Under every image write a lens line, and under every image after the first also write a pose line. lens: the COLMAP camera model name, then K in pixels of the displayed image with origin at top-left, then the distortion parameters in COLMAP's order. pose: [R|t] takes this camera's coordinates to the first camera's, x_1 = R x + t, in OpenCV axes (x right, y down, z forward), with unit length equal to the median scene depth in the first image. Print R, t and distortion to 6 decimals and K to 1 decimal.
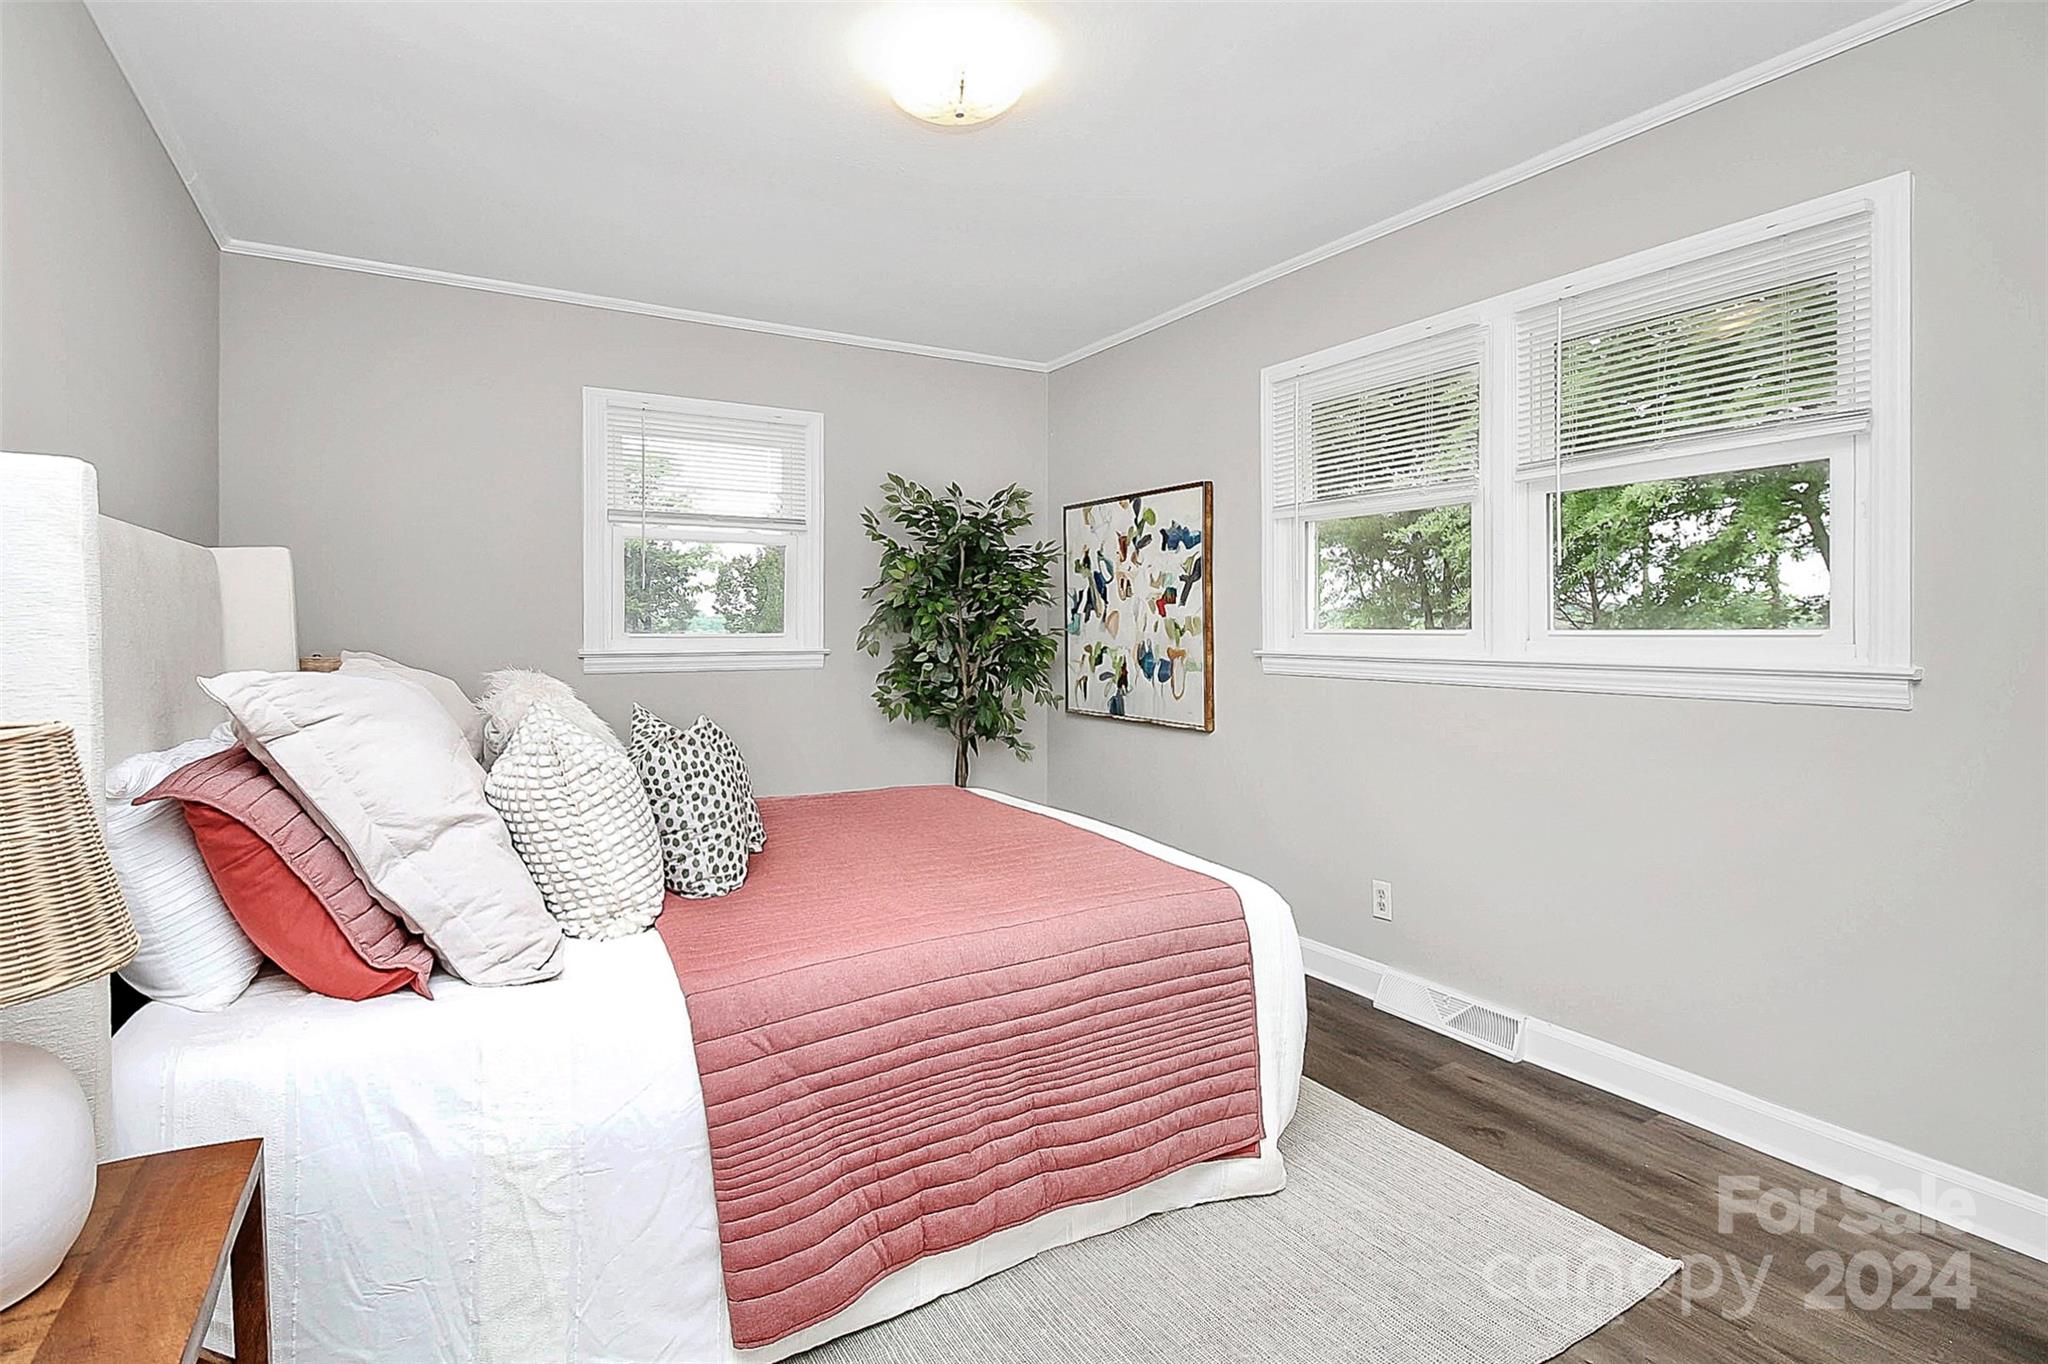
lens RADIAL K [[952.4, 0, 1084.7], [0, 952.4, 632.4], [0, 0, 1]] dist [-0.003083, -0.000402]
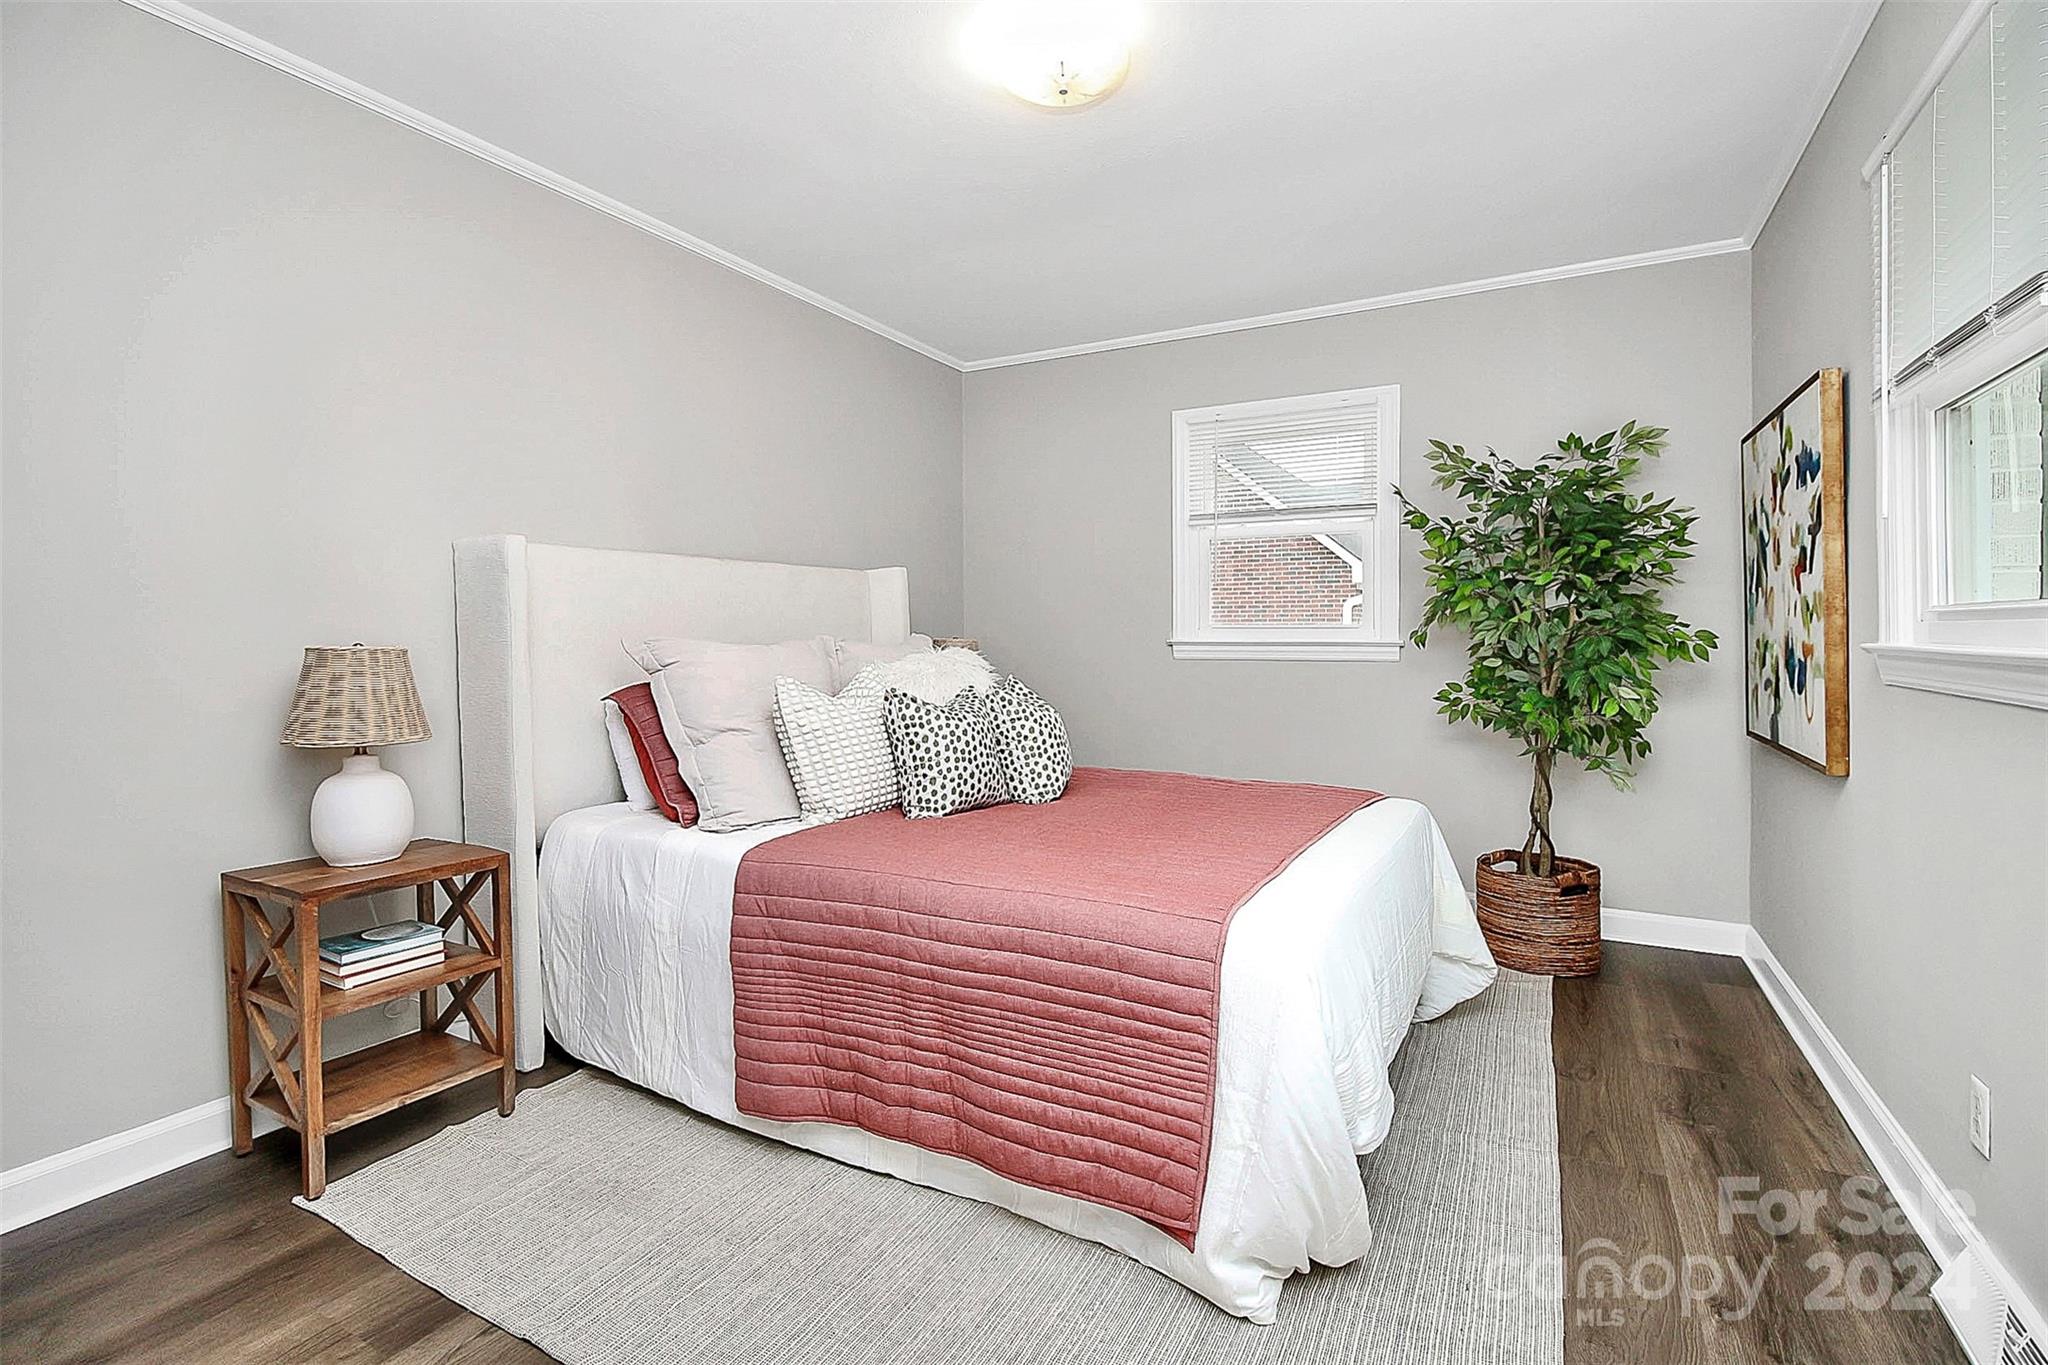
lens RADIAL K [[965.7, 0, 1021.3], [0, 965.7, 670.0], [0, 0, 1]] dist [-0.003542, -0.000907]
pose [[0.512330, 0.033976, -0.858116, 0.774078], [-0.001394, 0.999249, 0.038731, 0.023118], [0.858787, -0.018647, 0.511993, 0.448685]]
